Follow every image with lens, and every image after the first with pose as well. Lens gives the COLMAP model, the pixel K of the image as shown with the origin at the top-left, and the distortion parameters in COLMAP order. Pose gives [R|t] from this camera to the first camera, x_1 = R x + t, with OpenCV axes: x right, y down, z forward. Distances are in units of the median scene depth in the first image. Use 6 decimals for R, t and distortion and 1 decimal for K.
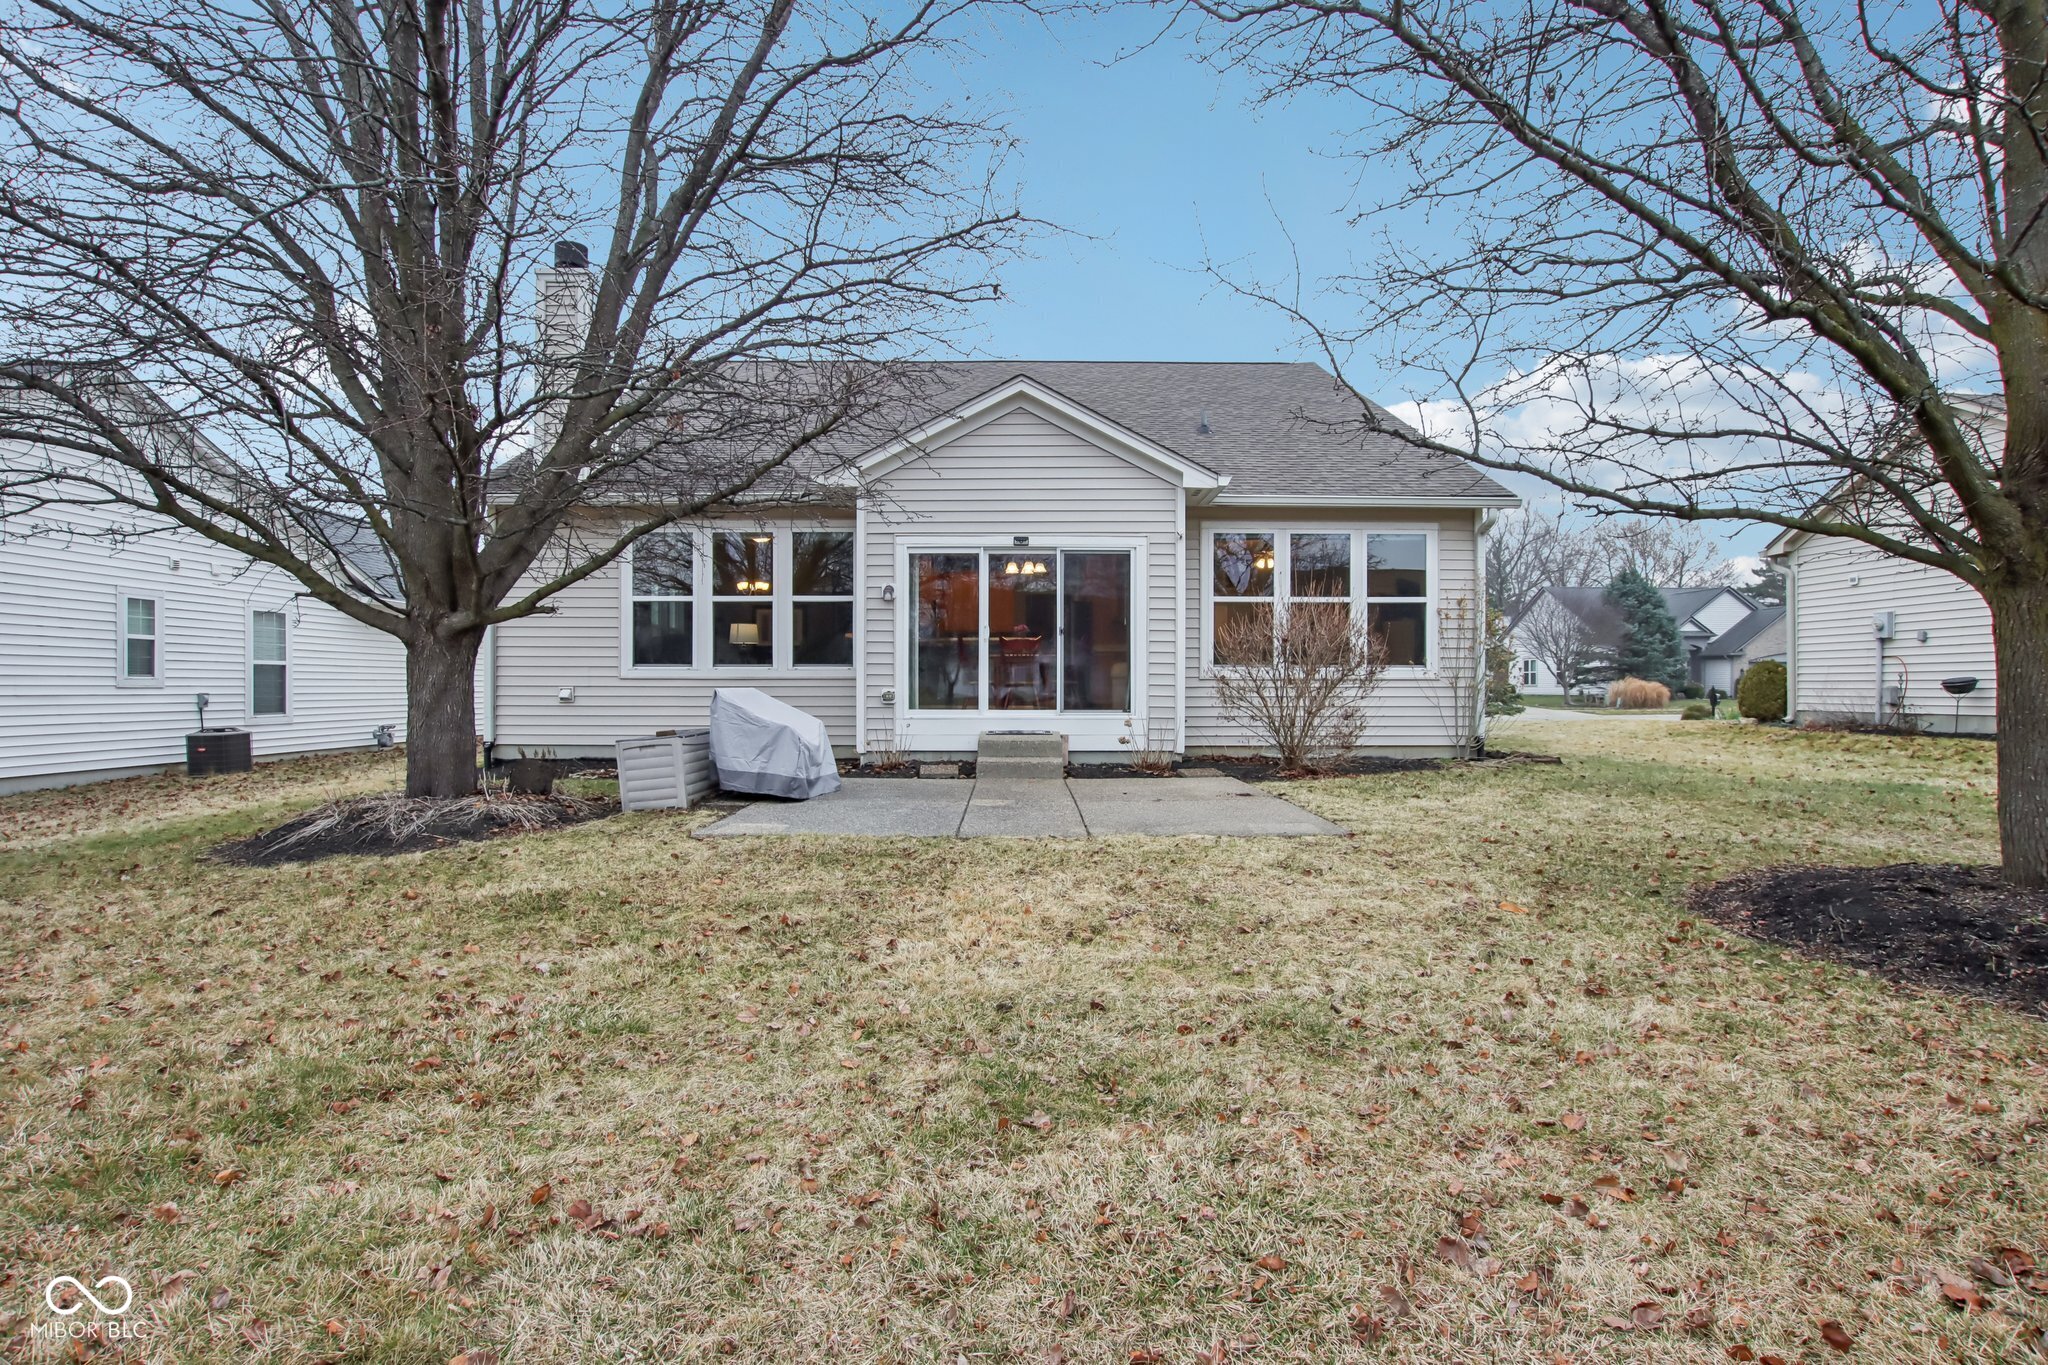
lens RADIAL K [[1094.4, 0, 1024.0], [0, 1094.4, 682.5], [0, 0, 1]] dist [0.000108, -0.000024]
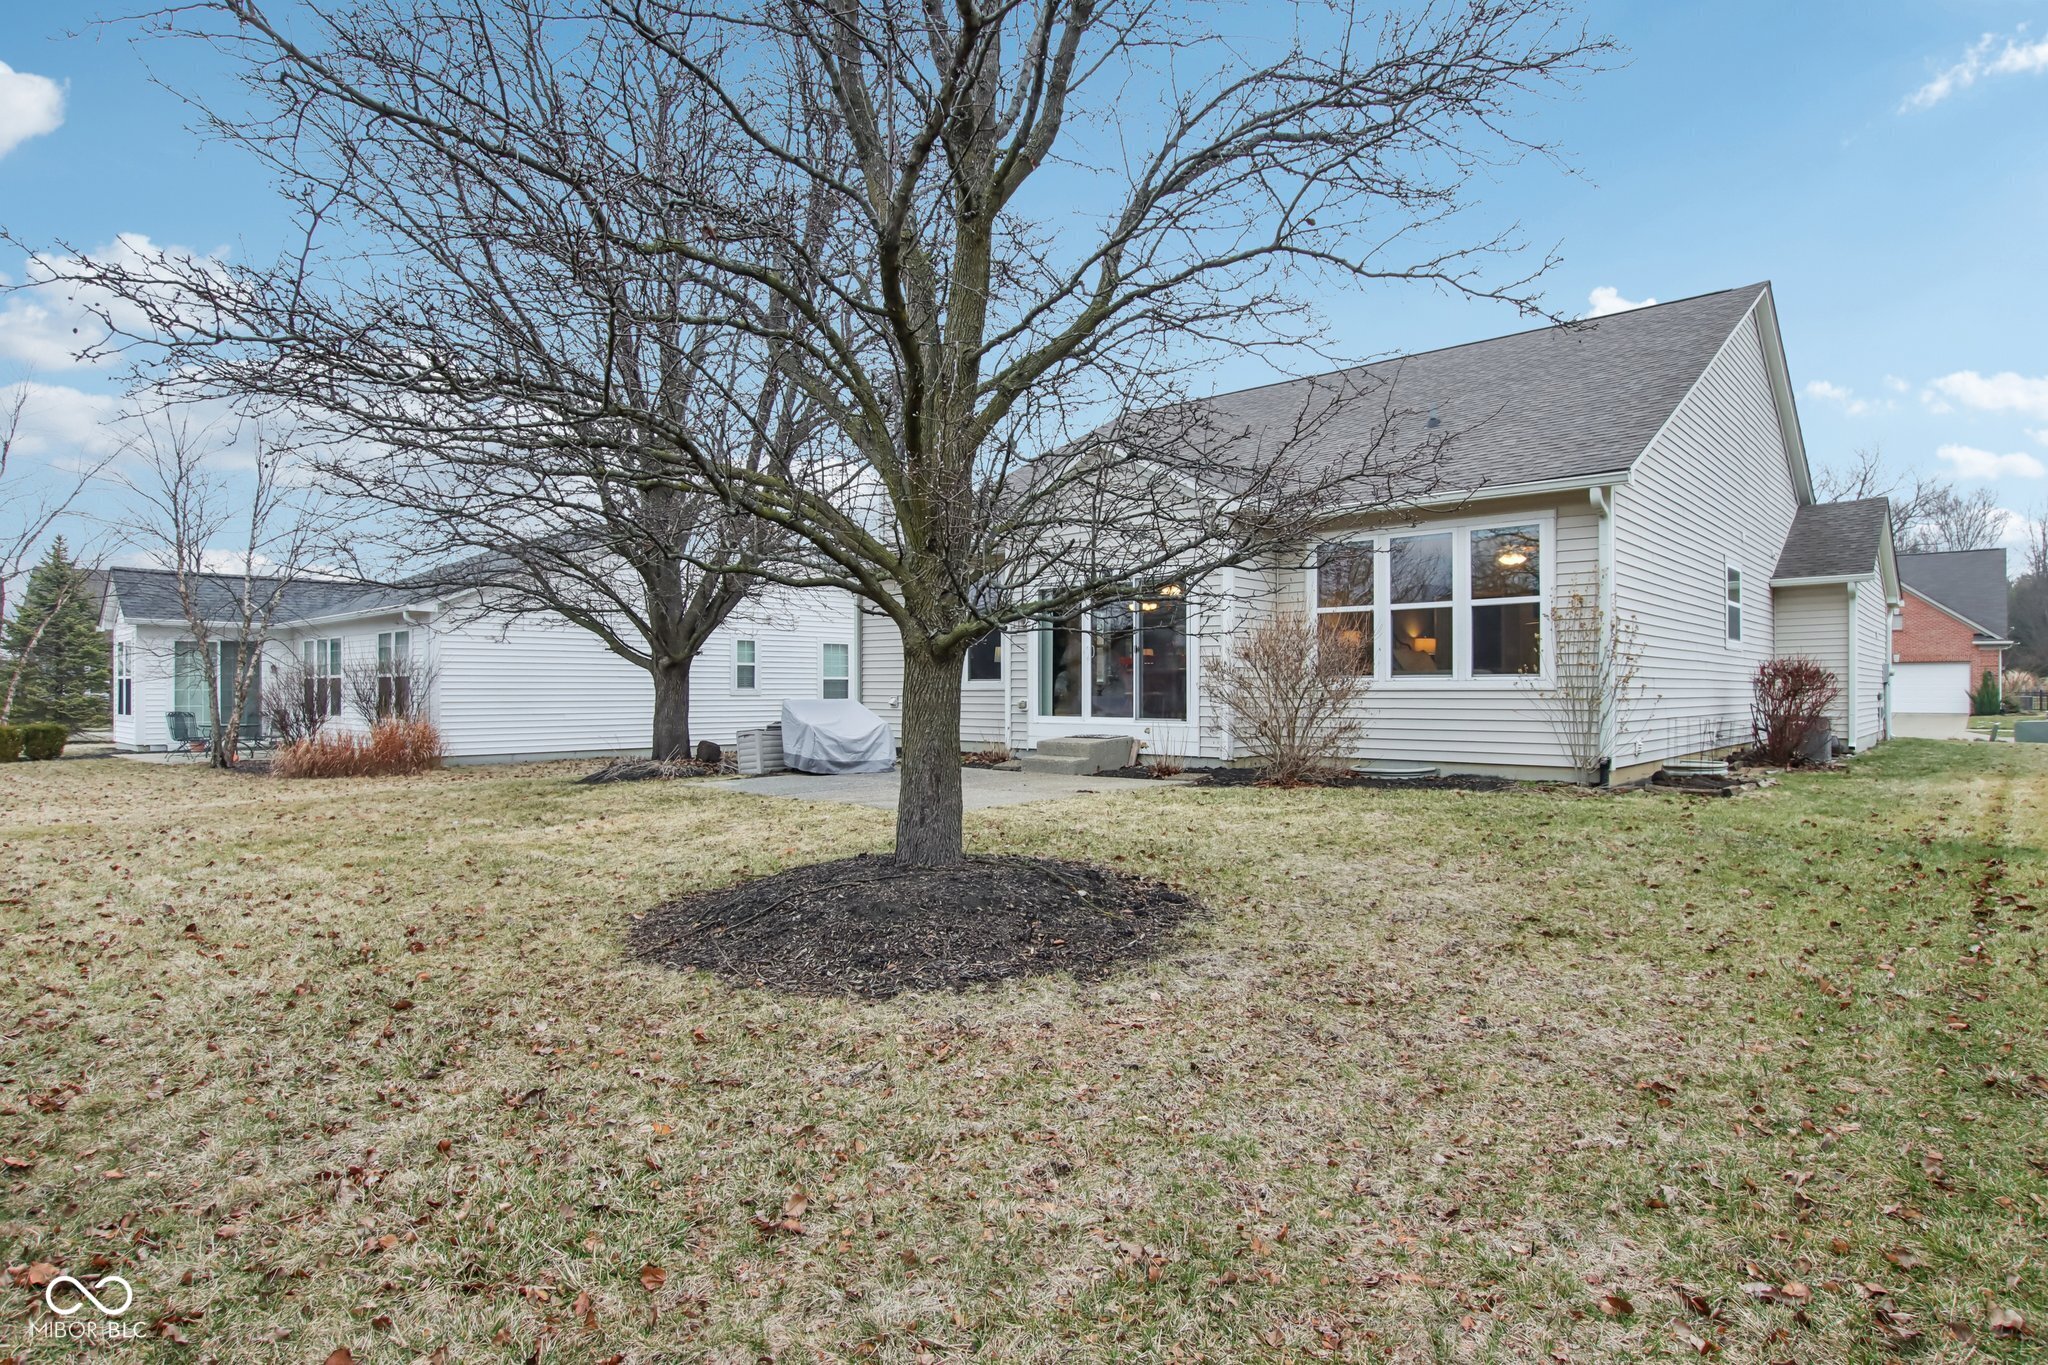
lens RADIAL K [[1109.4, 0, 1024.0], [0, 1109.4, 682.5], [0, 0, 1]] dist [0.140933, 0.000044]
pose [[0.754745, -0.006999, -0.655981, 0.700082], [0.001548, 0.999959, -0.008888, -0.001514], [0.656017, 0.005693, 0.754725, 0.045546]]
